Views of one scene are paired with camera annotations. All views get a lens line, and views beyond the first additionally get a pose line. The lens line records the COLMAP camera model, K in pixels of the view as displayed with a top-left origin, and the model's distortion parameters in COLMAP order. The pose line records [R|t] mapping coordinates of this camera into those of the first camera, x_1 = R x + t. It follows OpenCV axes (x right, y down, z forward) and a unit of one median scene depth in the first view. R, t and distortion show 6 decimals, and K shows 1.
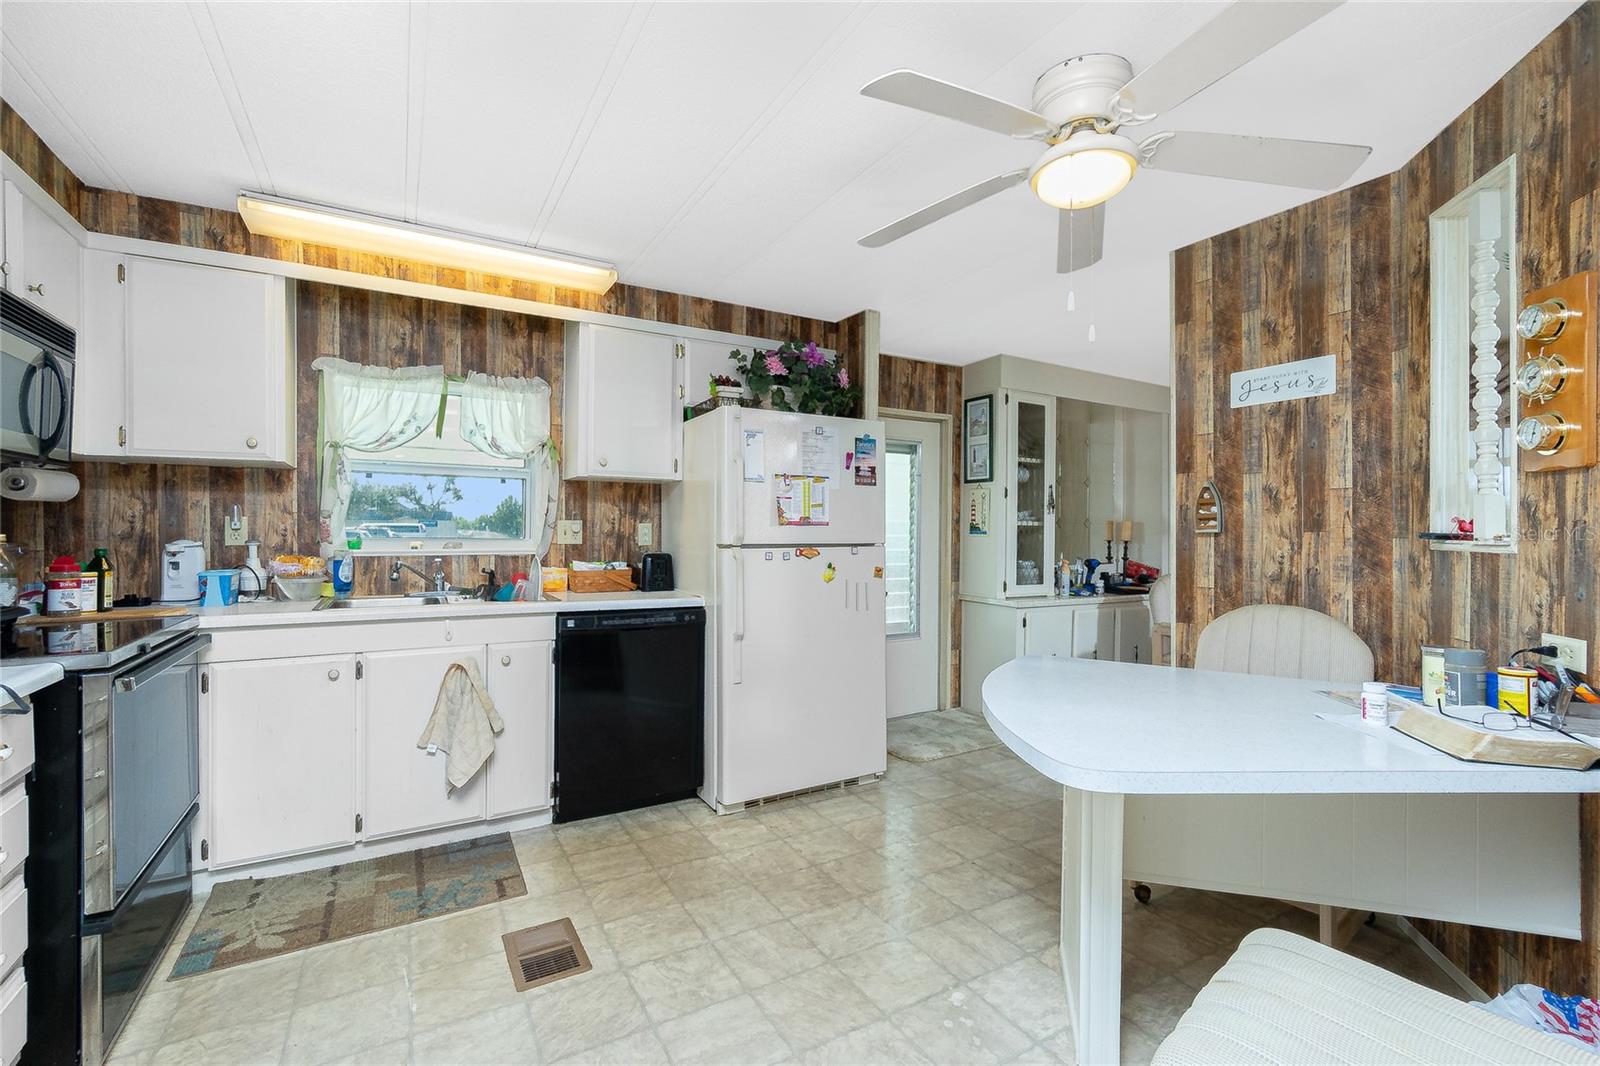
lens RADIAL K [[684.5, 0, 796.9], [0, 684.5, 528.2], [0, 0, 1]] dist [-0.002199, 0.000392]
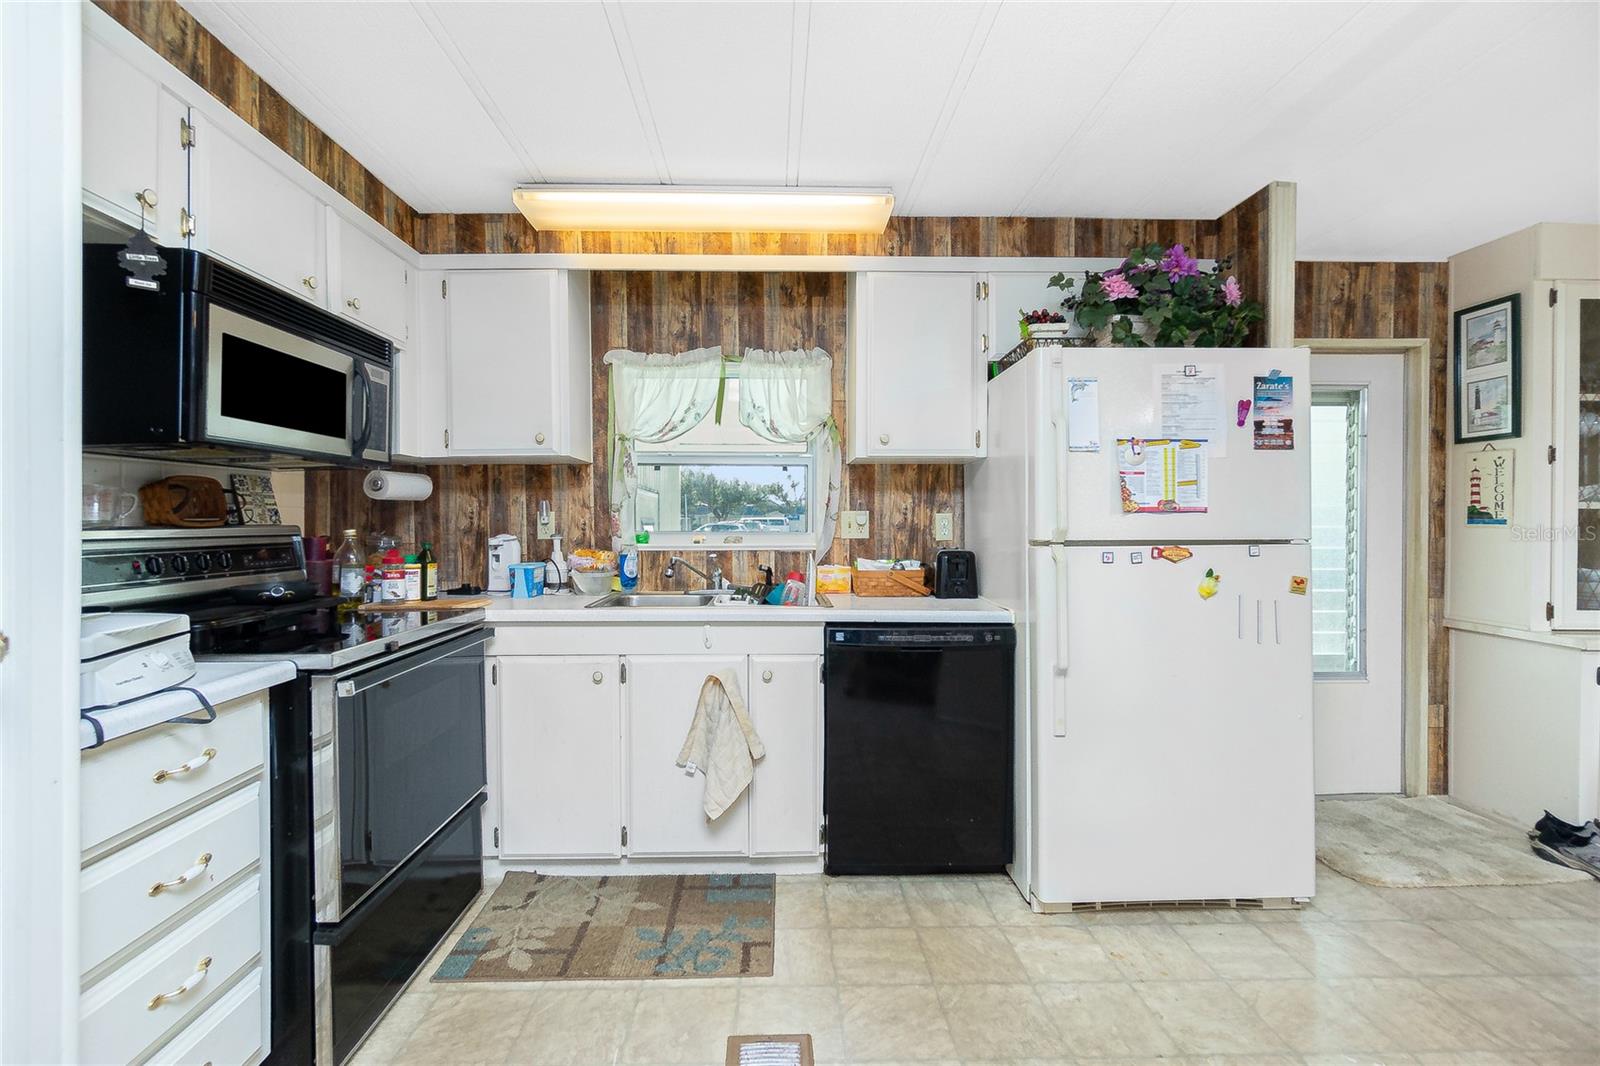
lens RADIAL K [[681.3, 0, 792.1], [0, 681.3, 525.0], [0, 0, 1]] dist [-0.010374, 0.004797]
pose [[0.878725, -0.005394, -0.477299, 0.006686], [0.008765, 0.999950, 0.004835, 0.001477], [0.477249, -0.008432, 0.878728, 0.235499]]
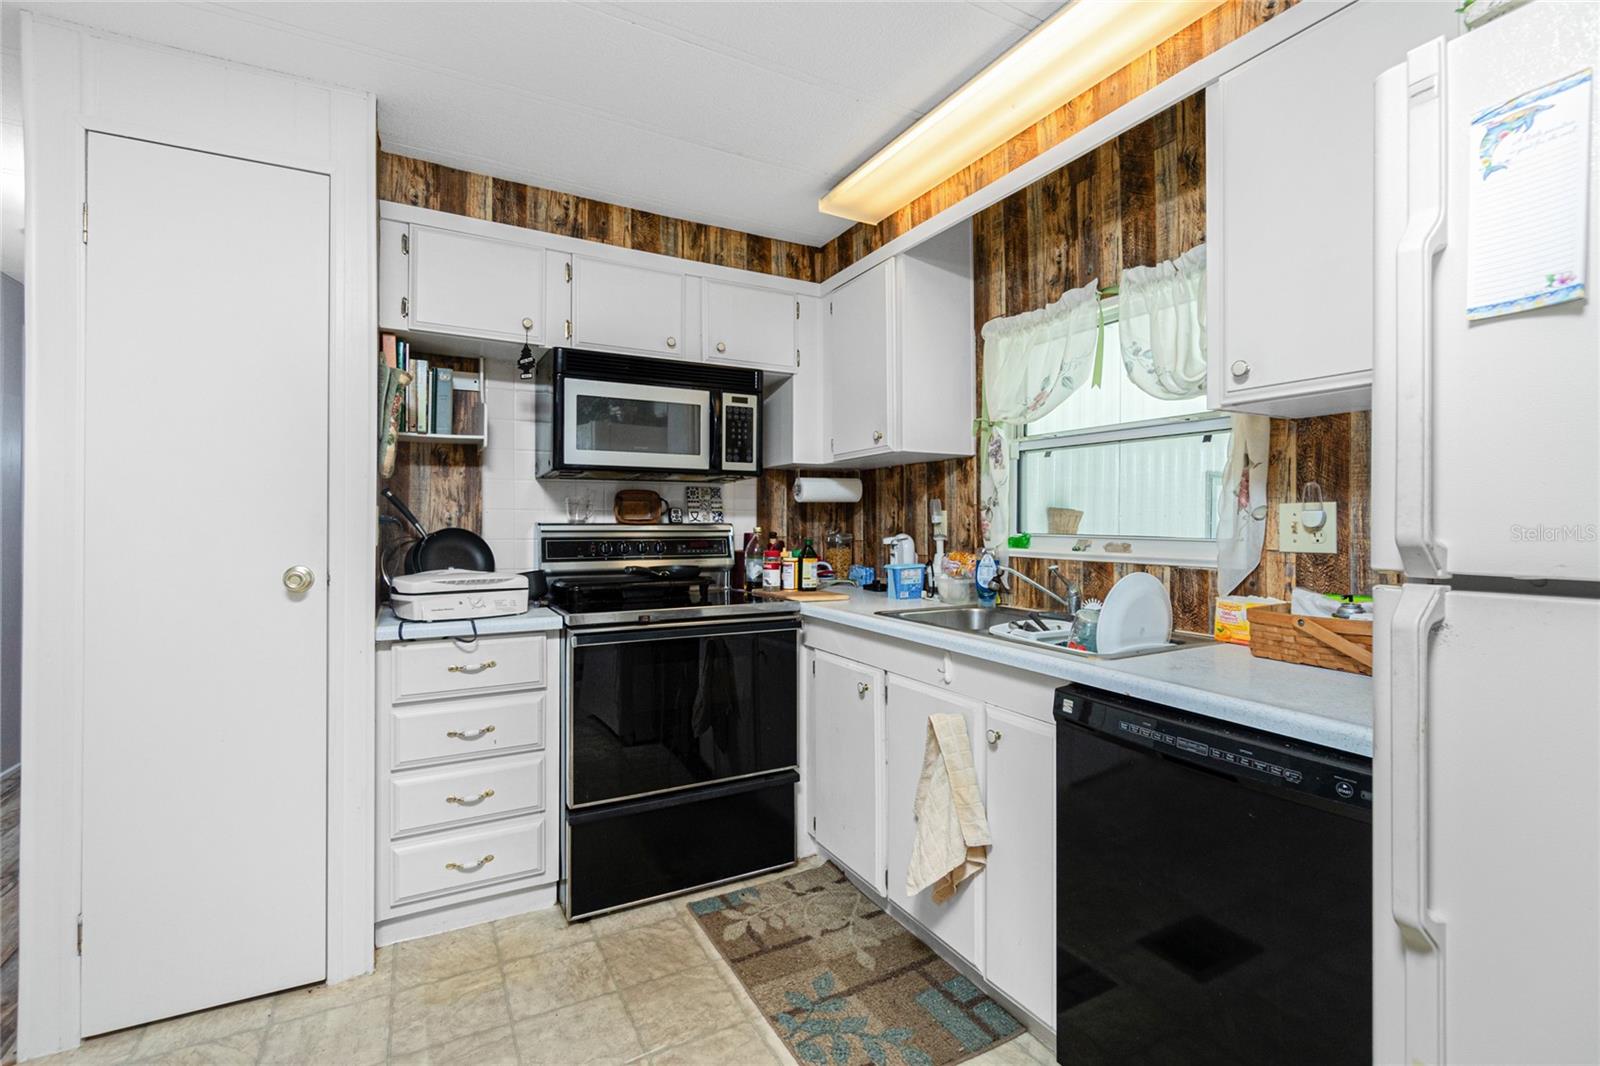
lens RADIAL K [[704.3, 0, 805.1], [0, 704.3, 523.5], [0, 0, 1]] dist [-0.001193, 0.000102]
pose [[-0.017435, -0.005159, -0.999835, 0.177176], [0.000958, 0.999986, -0.005176, 0.005625], [0.999848, -0.001048, -0.017430, 0.732401]]
